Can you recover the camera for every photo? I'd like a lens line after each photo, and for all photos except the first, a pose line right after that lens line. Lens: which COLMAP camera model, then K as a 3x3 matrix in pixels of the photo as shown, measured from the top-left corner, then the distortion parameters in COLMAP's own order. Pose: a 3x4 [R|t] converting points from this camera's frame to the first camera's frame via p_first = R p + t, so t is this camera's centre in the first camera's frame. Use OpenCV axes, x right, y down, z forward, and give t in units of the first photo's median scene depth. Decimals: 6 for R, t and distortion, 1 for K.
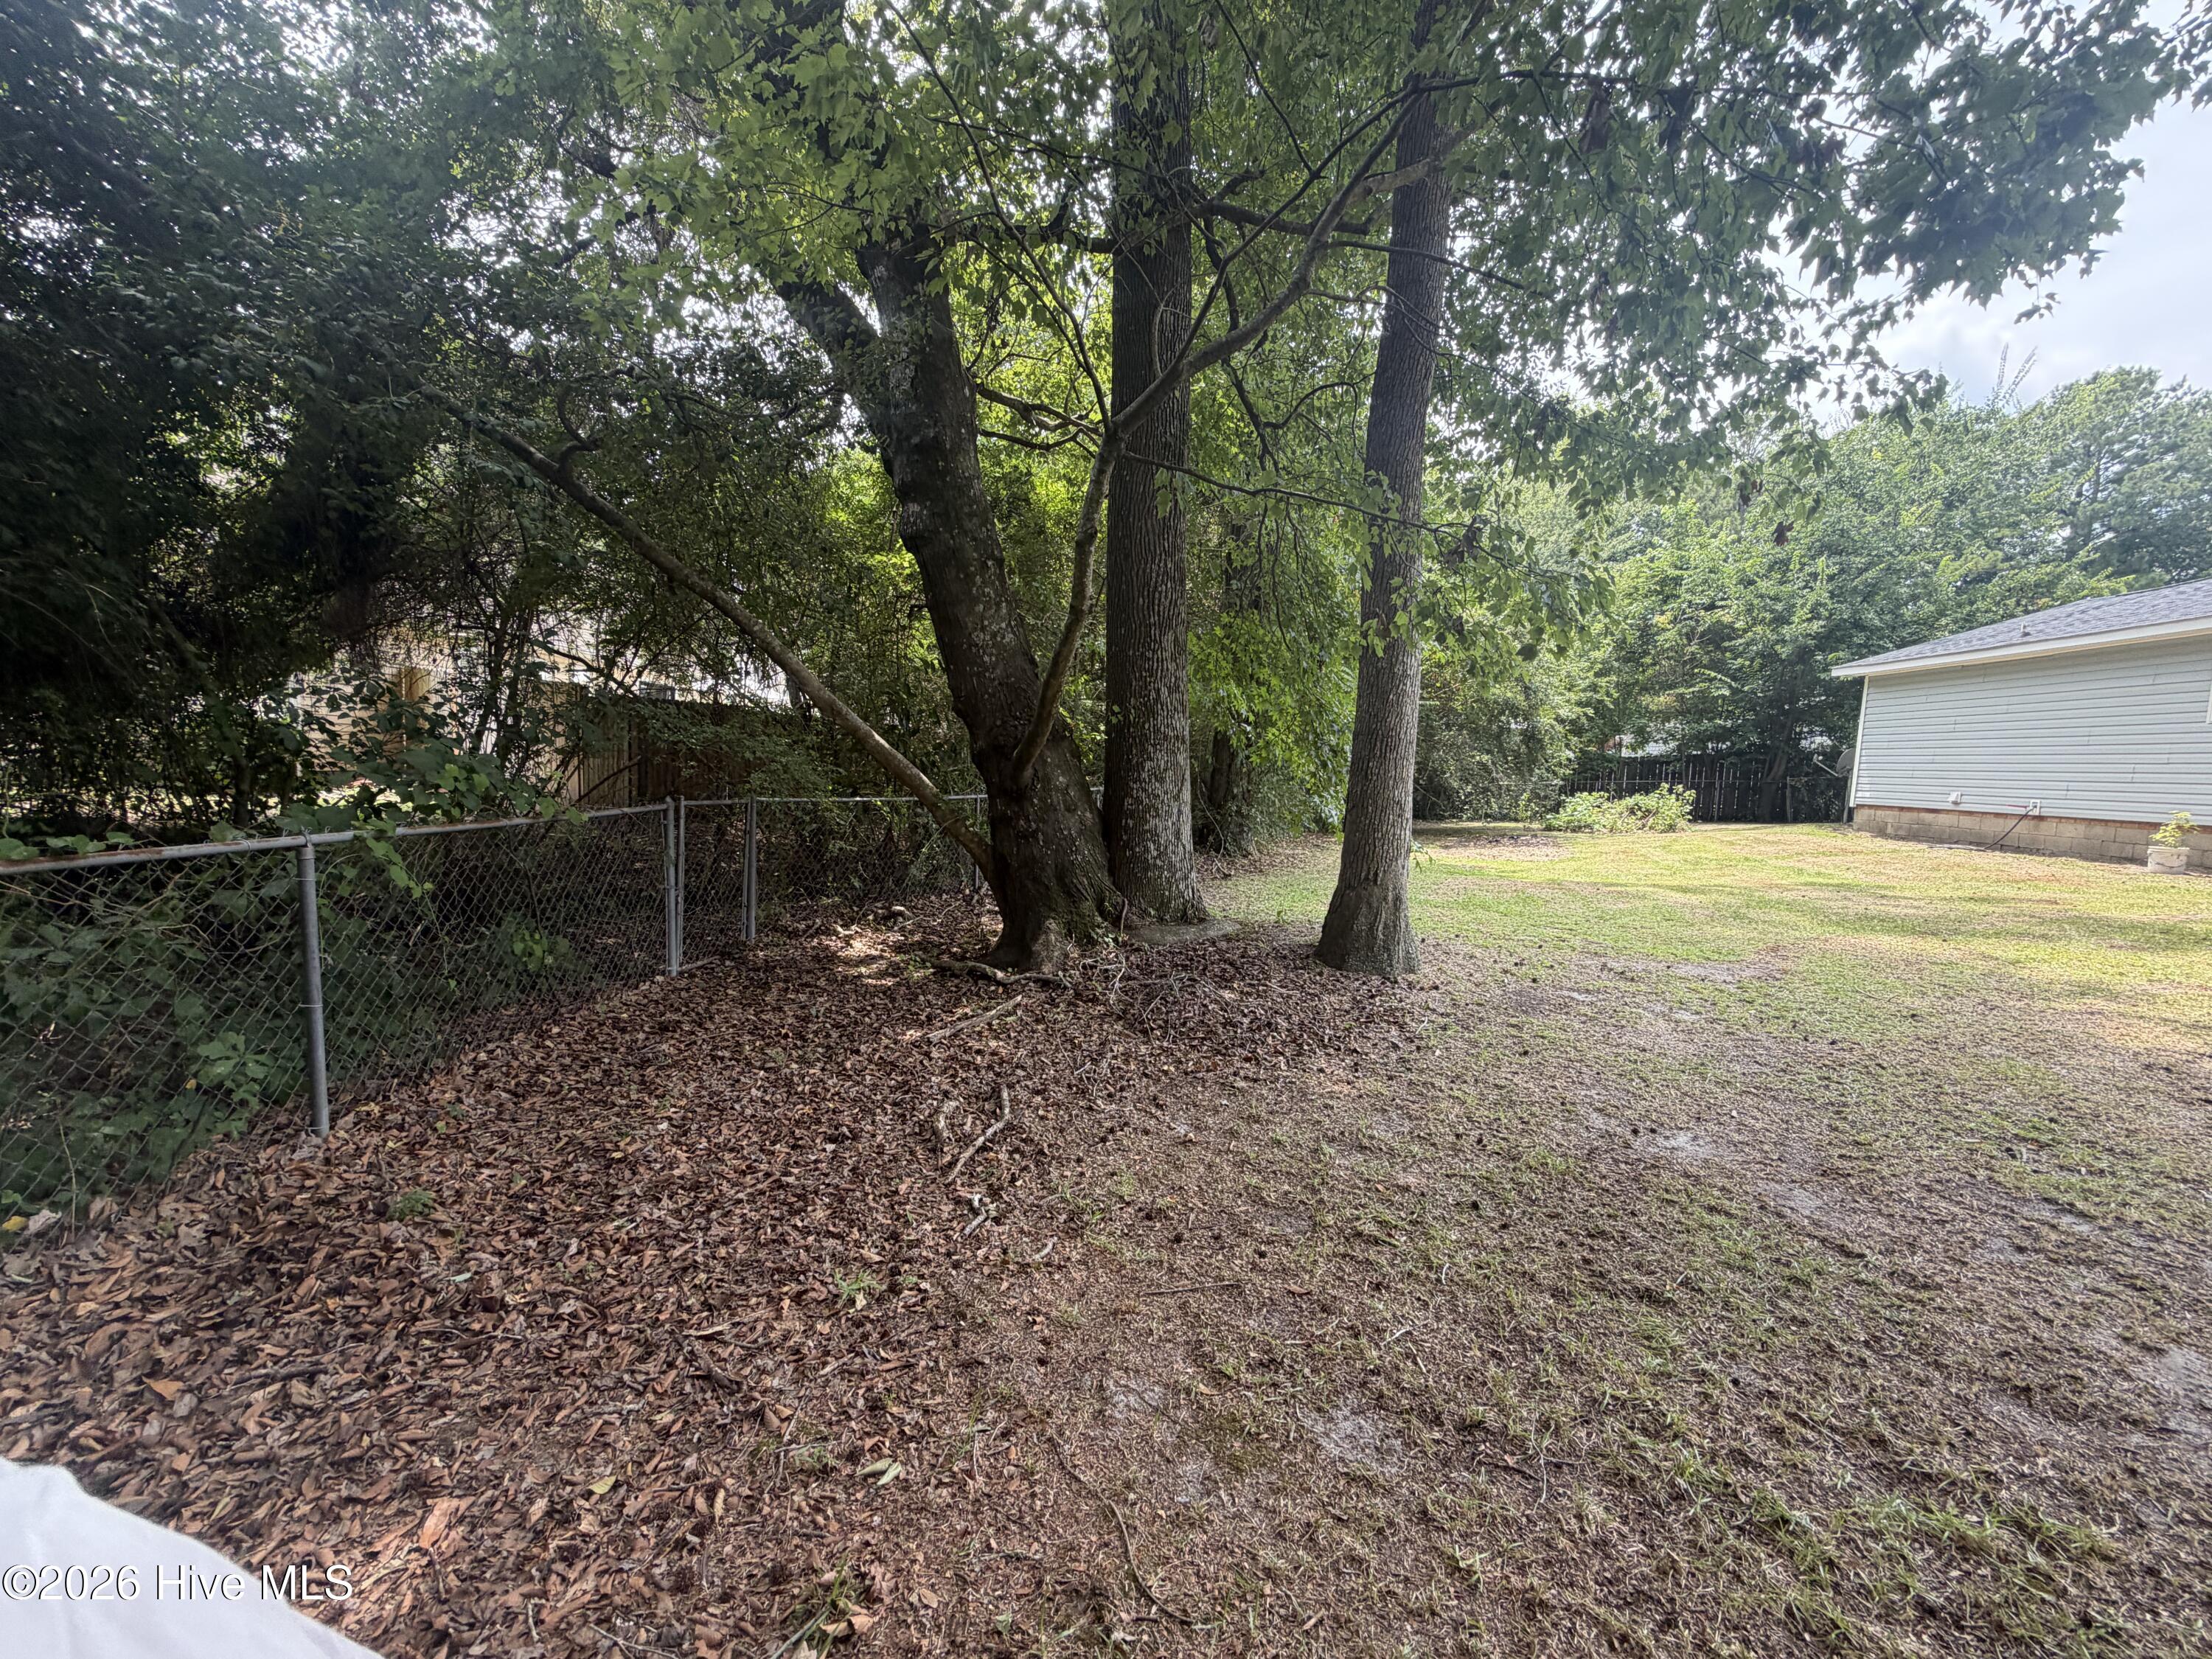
lens RADIAL K [[880.1, 0, 1099.5], [0, 880.1, 833.5], [0, 0, 1]] dist [0.000308, -0.000054]
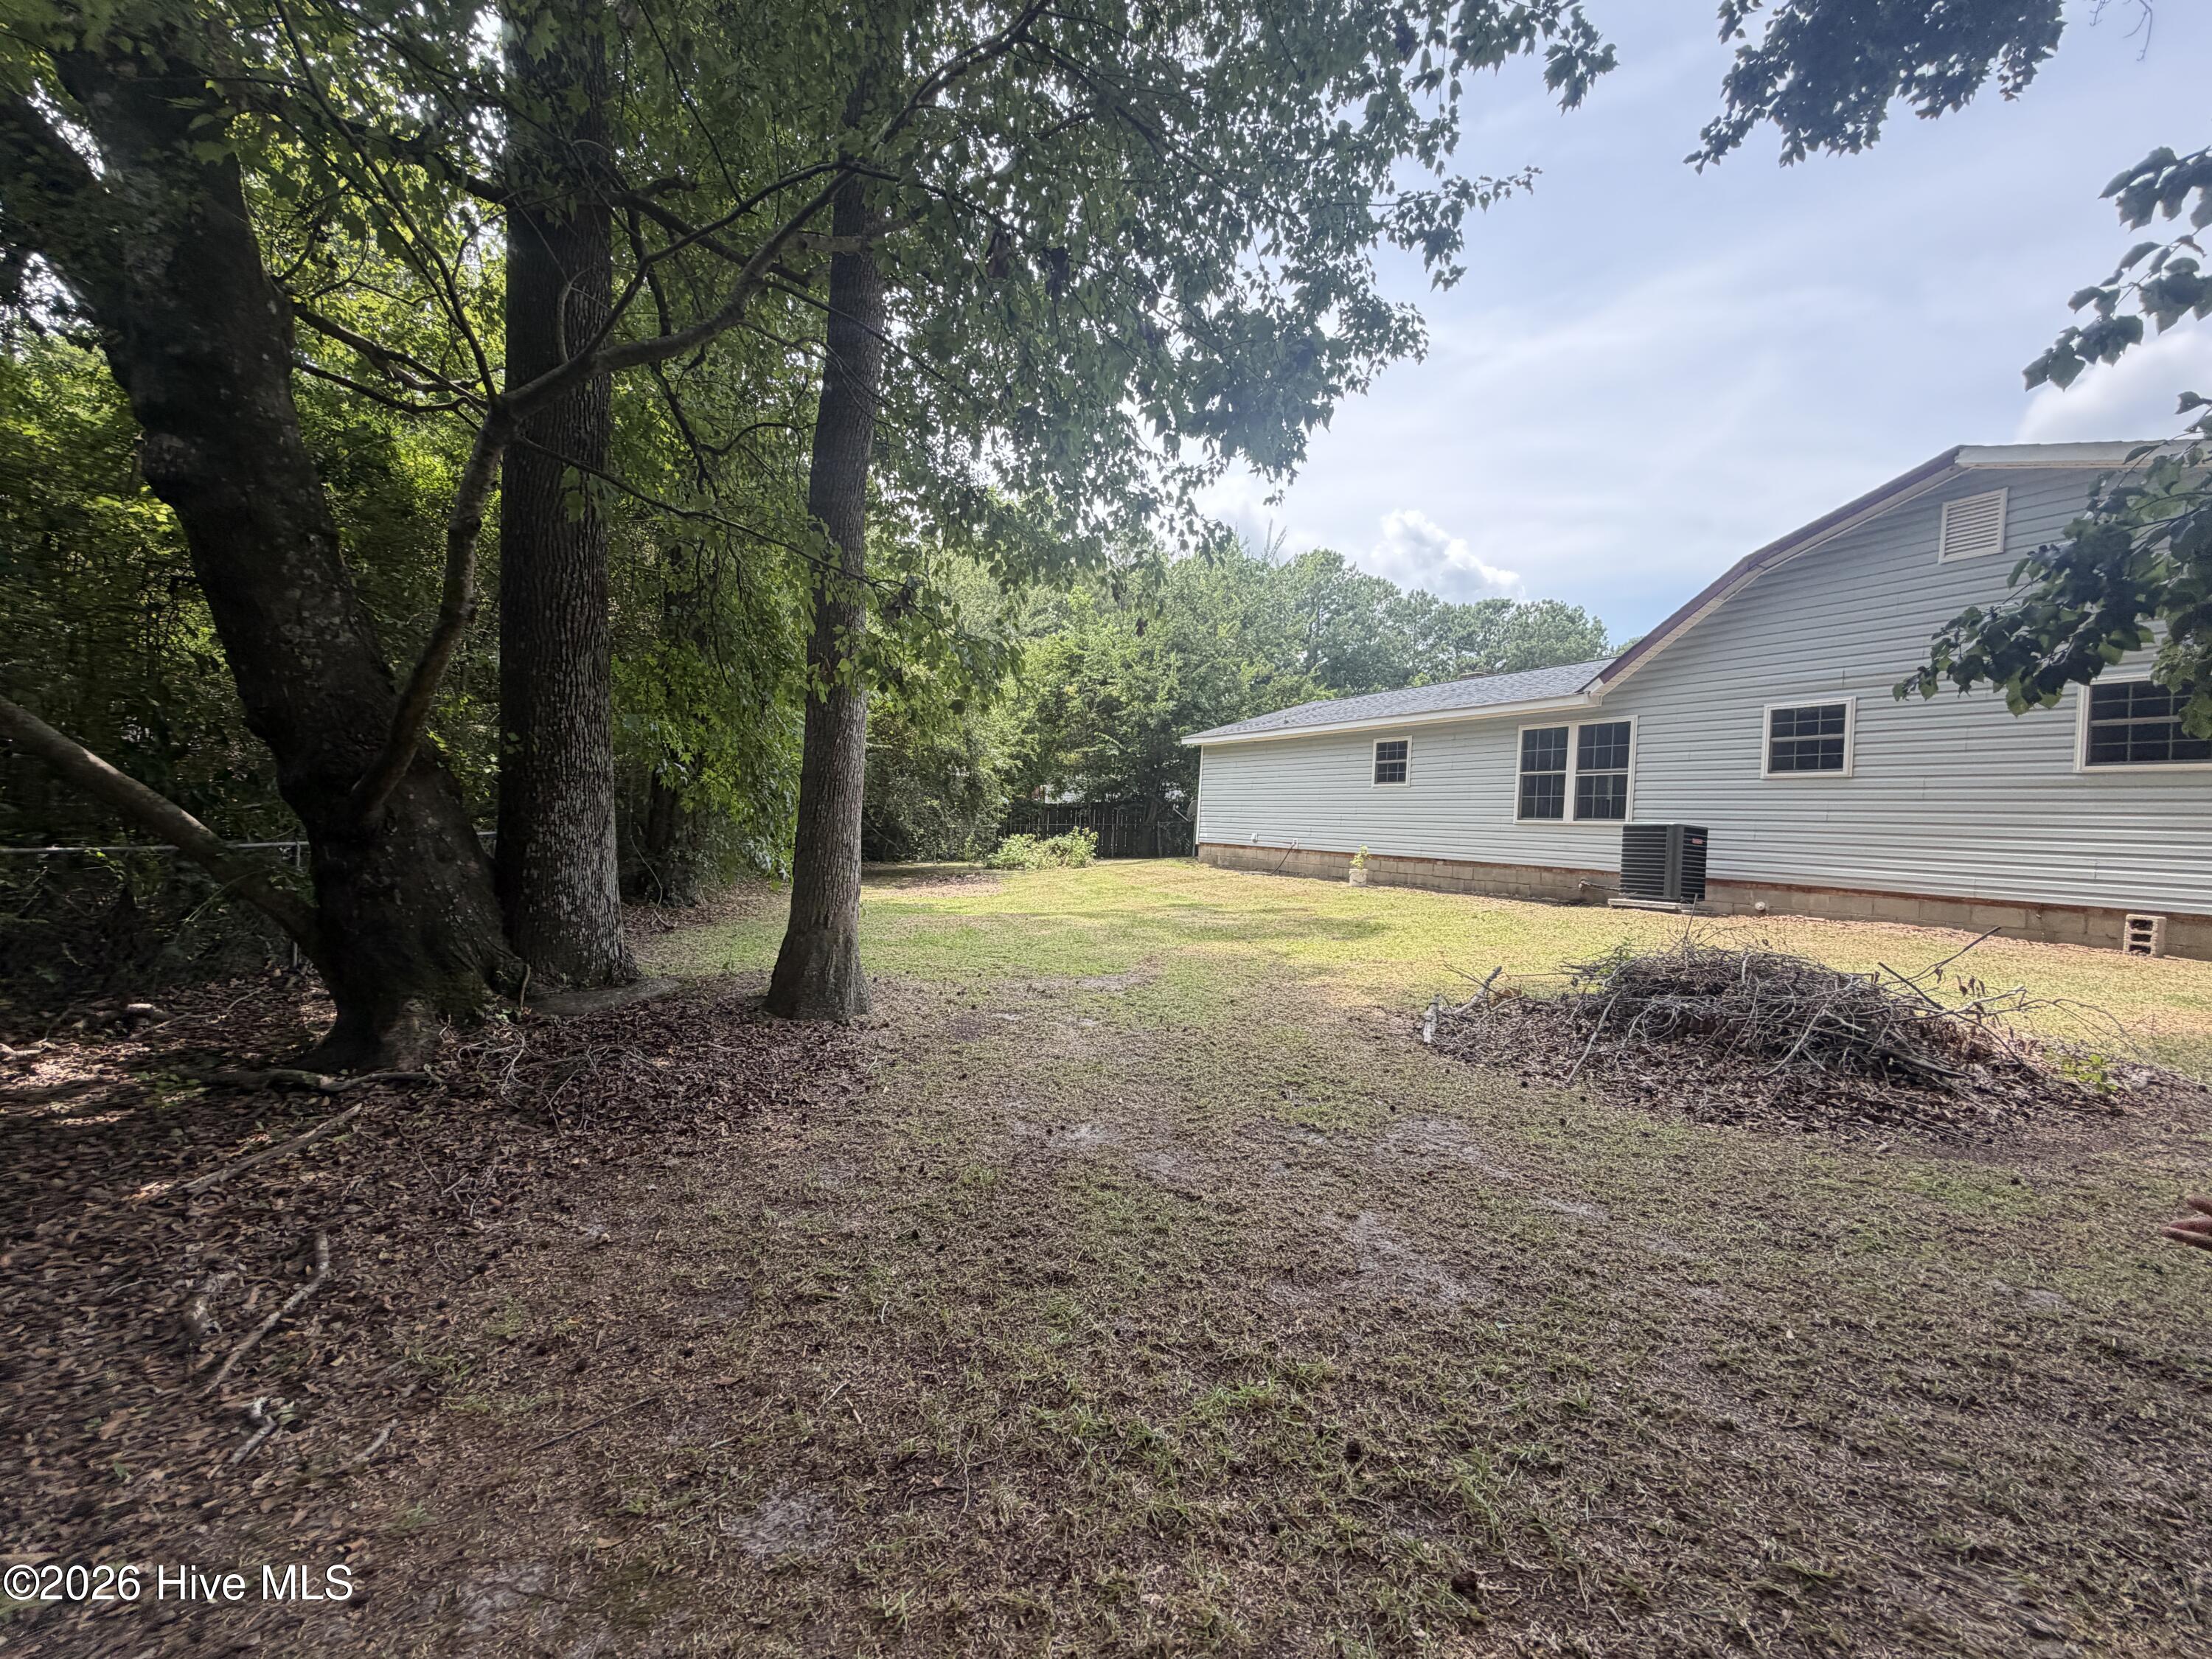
lens RADIAL K [[880.1, 0, 1099.5], [0, 880.1, 833.5], [0, 0, 1]] dist [0.000308, -0.000054]
pose [[0.829019, -0.003829, 0.559207, 0.016624], [0.031051, 0.998749, -0.039195, -0.000027], [-0.558357, 0.049857, 0.828101, 0.000855]]
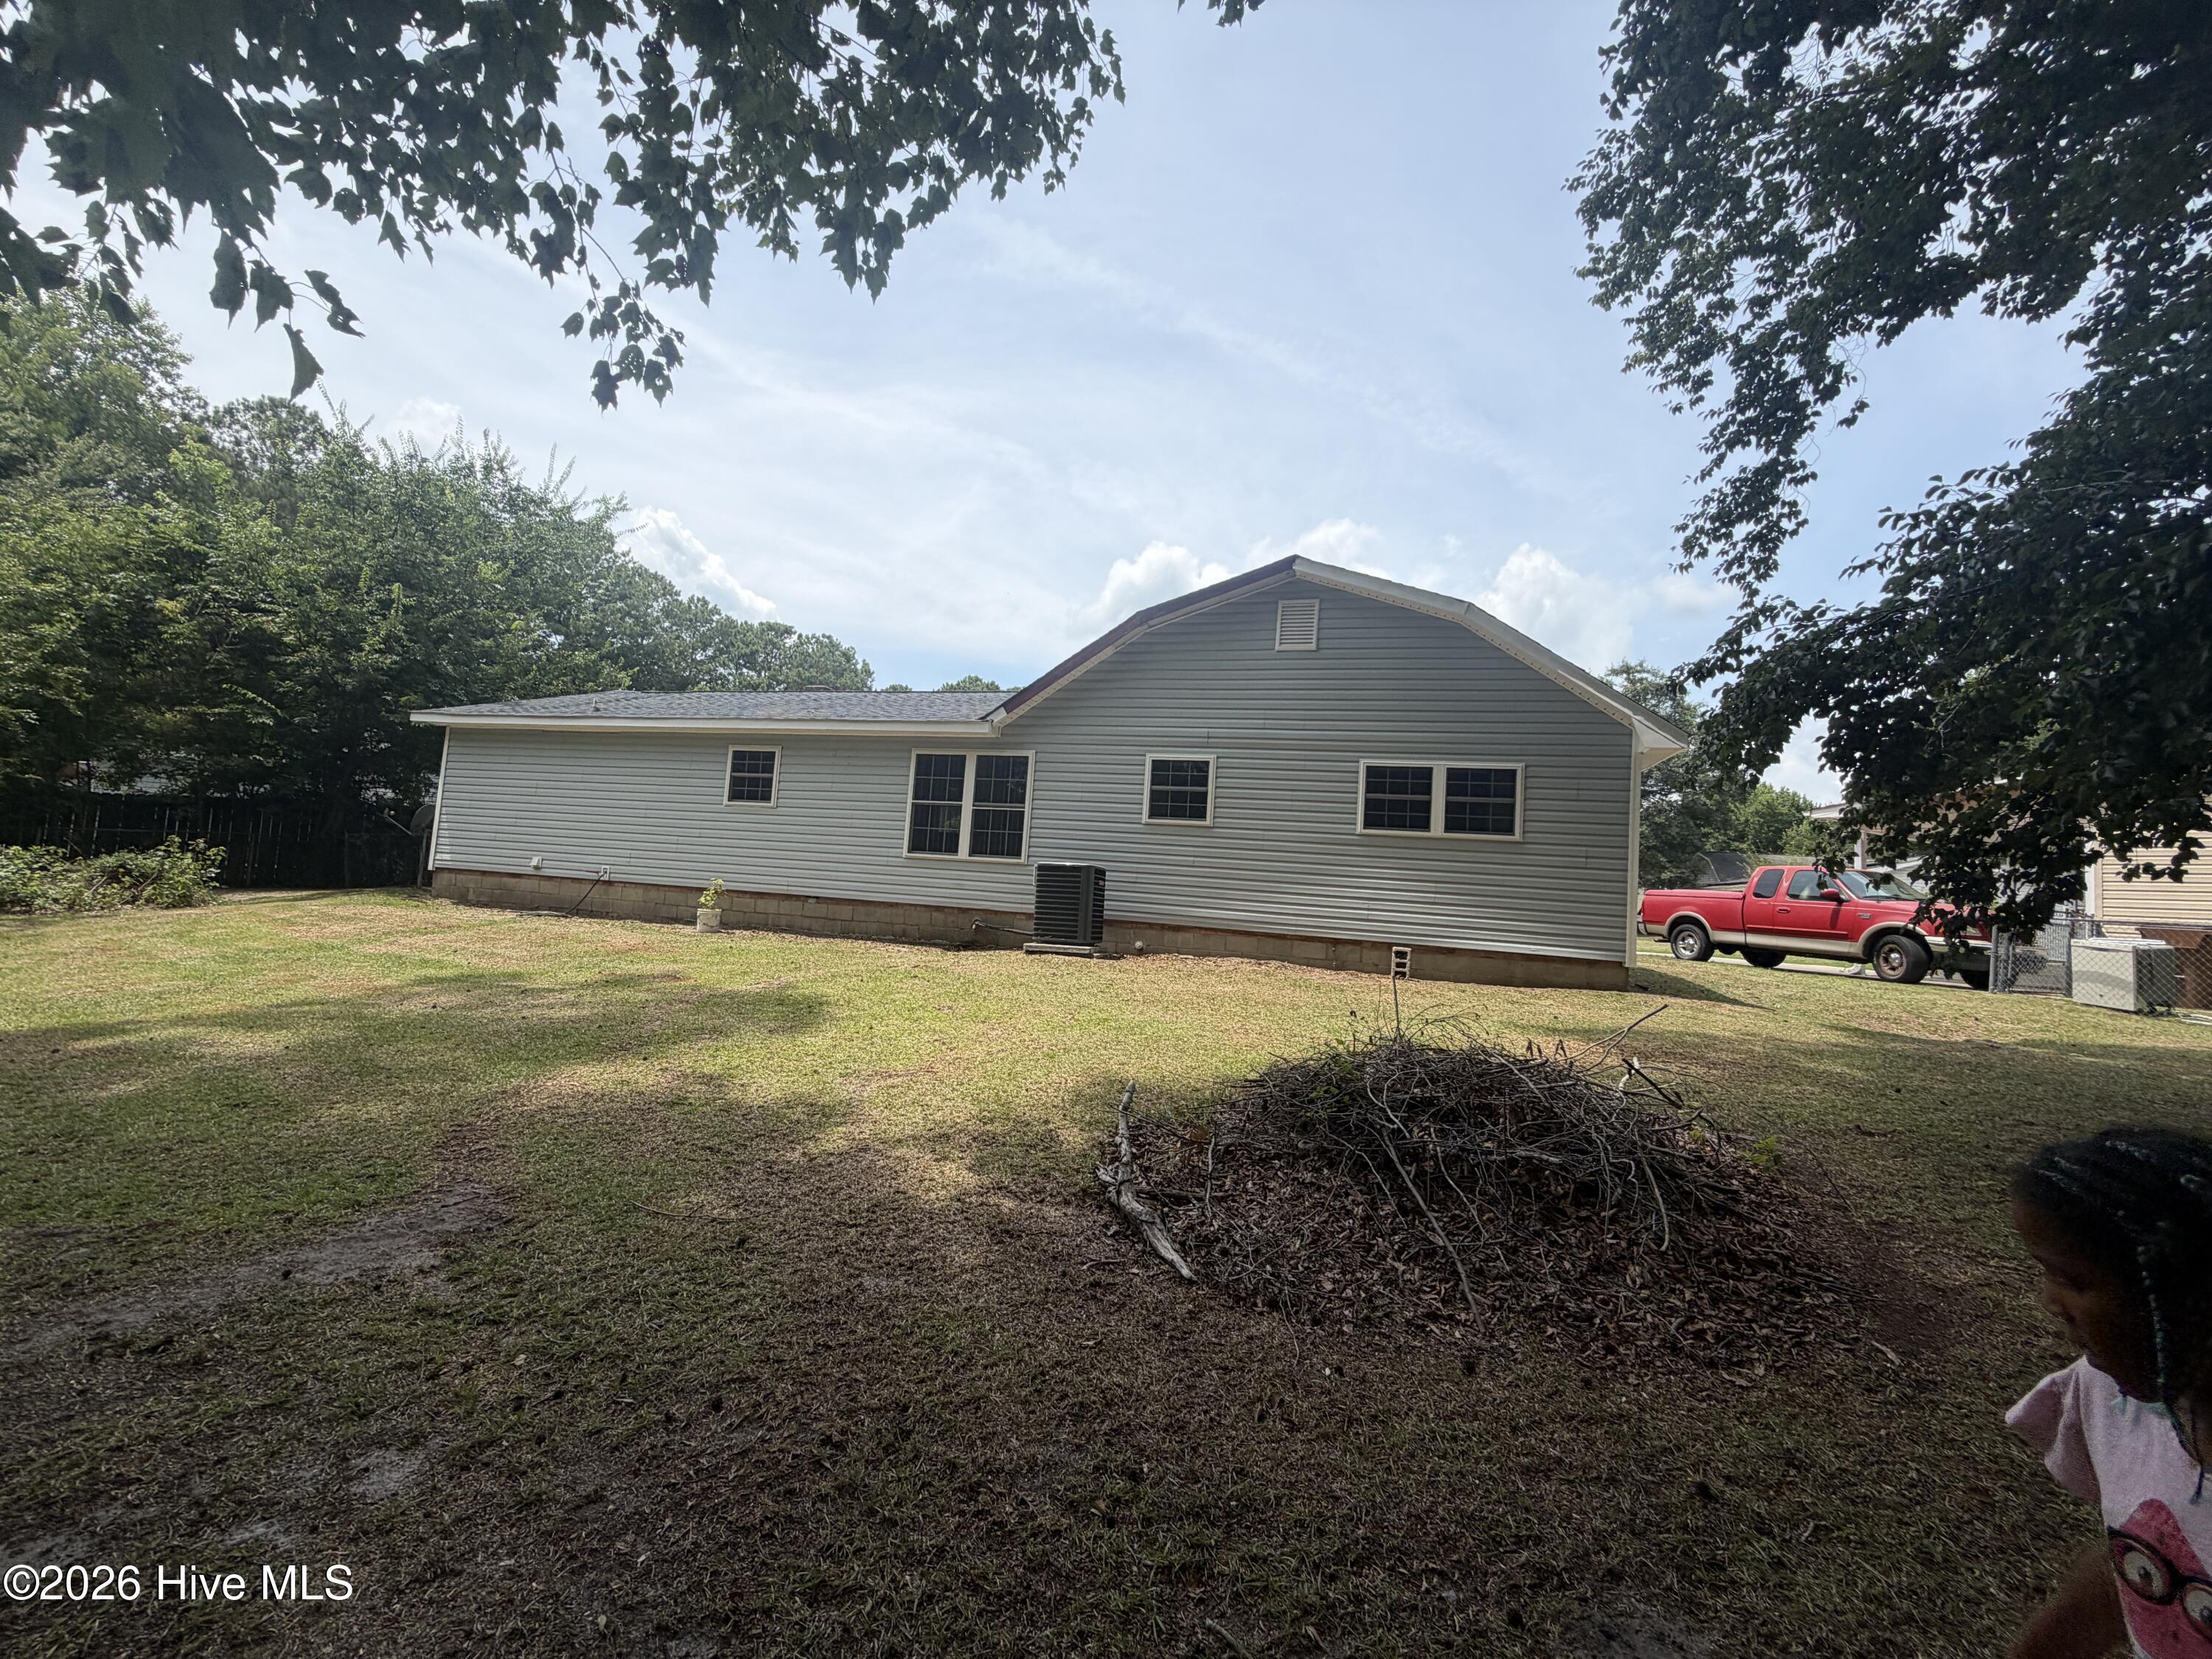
lens RADIAL K [[880.1, 0, 1099.5], [0, 880.1, 833.5], [0, 0, 1]] dist [0.000308, -0.000054]
pose [[0.173823, 0.035822, 0.984125, 0.298158], [0.022332, 0.998938, -0.040305, -0.050908], [-0.984524, 0.028984, 0.172839, 0.562667]]
